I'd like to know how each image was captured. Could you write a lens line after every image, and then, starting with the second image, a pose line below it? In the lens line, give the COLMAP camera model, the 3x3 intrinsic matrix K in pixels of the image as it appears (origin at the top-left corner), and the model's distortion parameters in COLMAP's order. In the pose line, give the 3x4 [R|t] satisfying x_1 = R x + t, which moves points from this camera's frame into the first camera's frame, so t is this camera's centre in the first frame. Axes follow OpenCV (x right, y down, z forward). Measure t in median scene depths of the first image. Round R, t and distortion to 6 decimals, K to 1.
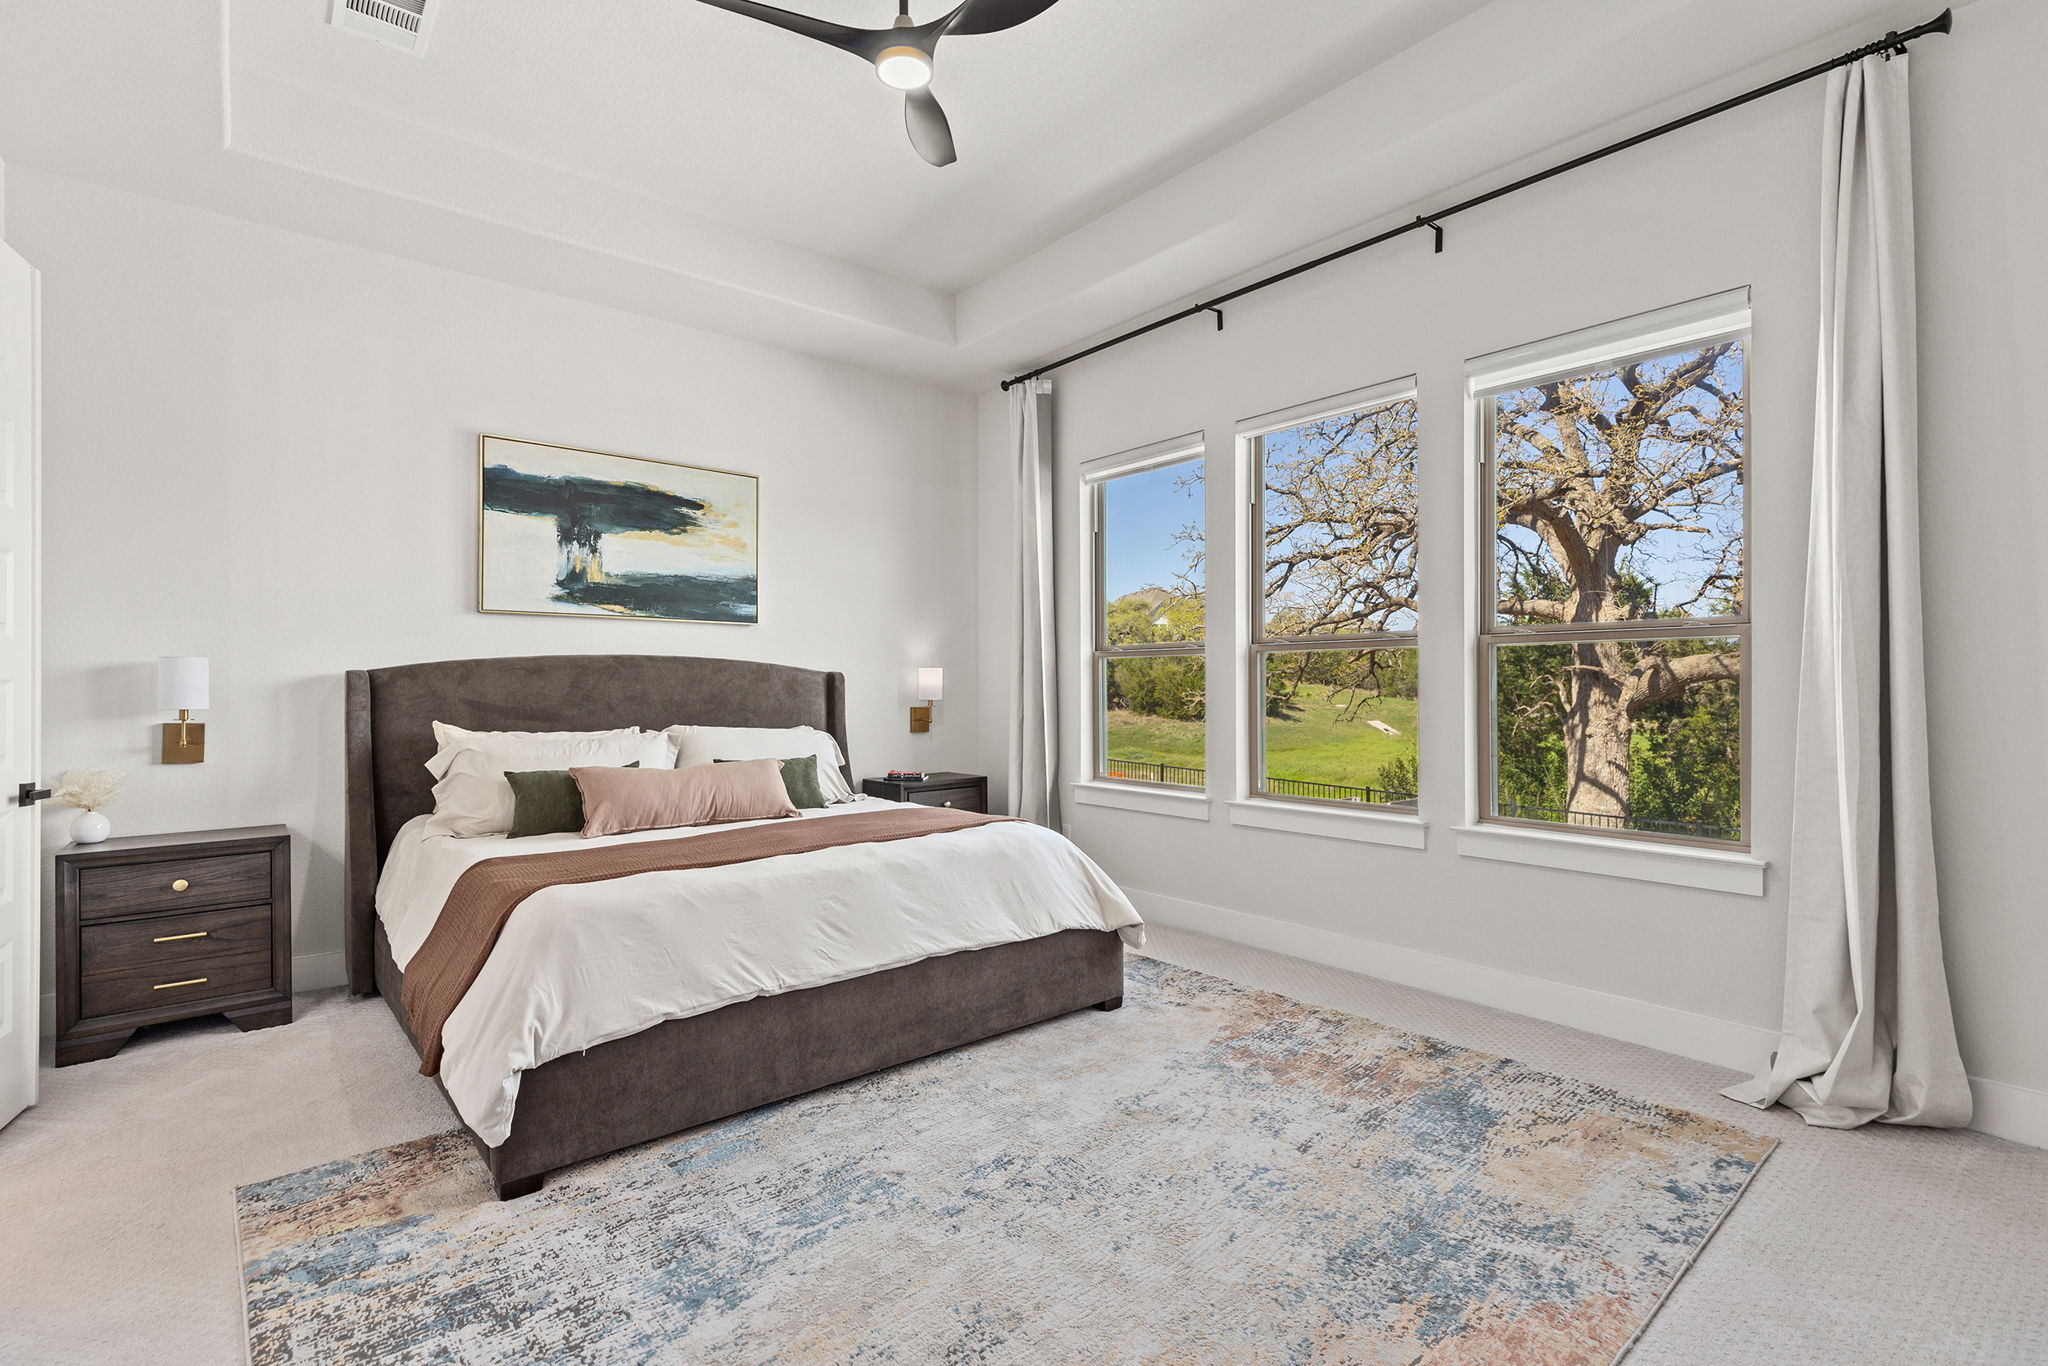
lens RADIAL K [[948.5, 0, 1024.0], [0, 948.5, 683.0], [0, 0, 1]] dist [-0.000595, 0.000188]
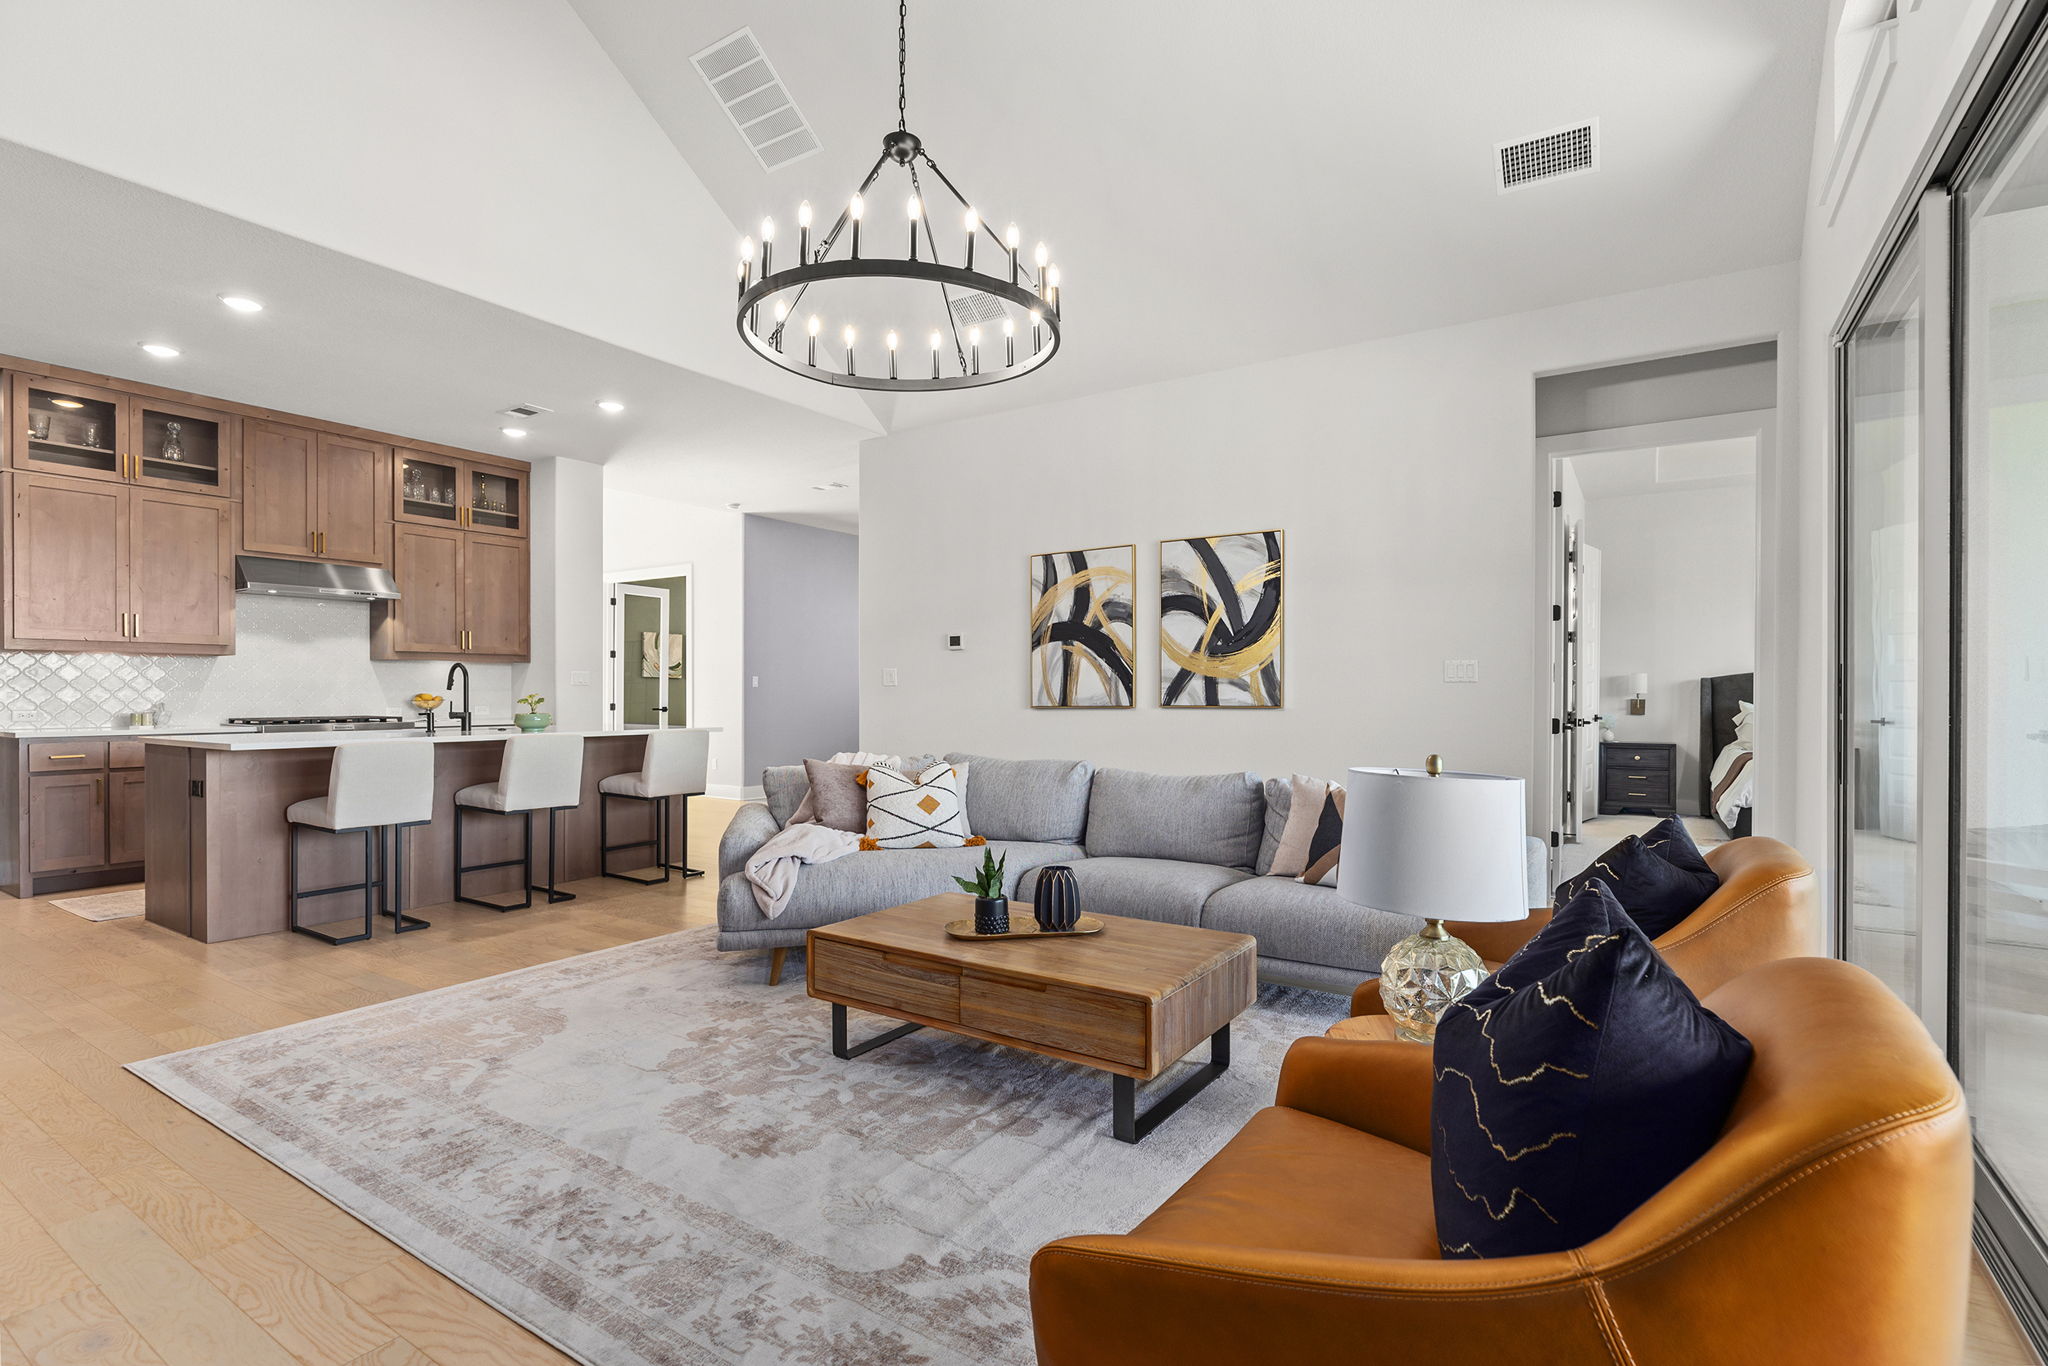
lens RADIAL K [[948.5, 0, 1024.0], [0, 948.5, 683.0], [0, 0, 1]] dist [-0.000595, 0.000188]
pose [[0.287433, 0.005830, -0.957783, 1.109627], [-0.004522, 0.999979, 0.004730, -0.006795], [0.957790, 0.002971, 0.287453, -1.347759]]
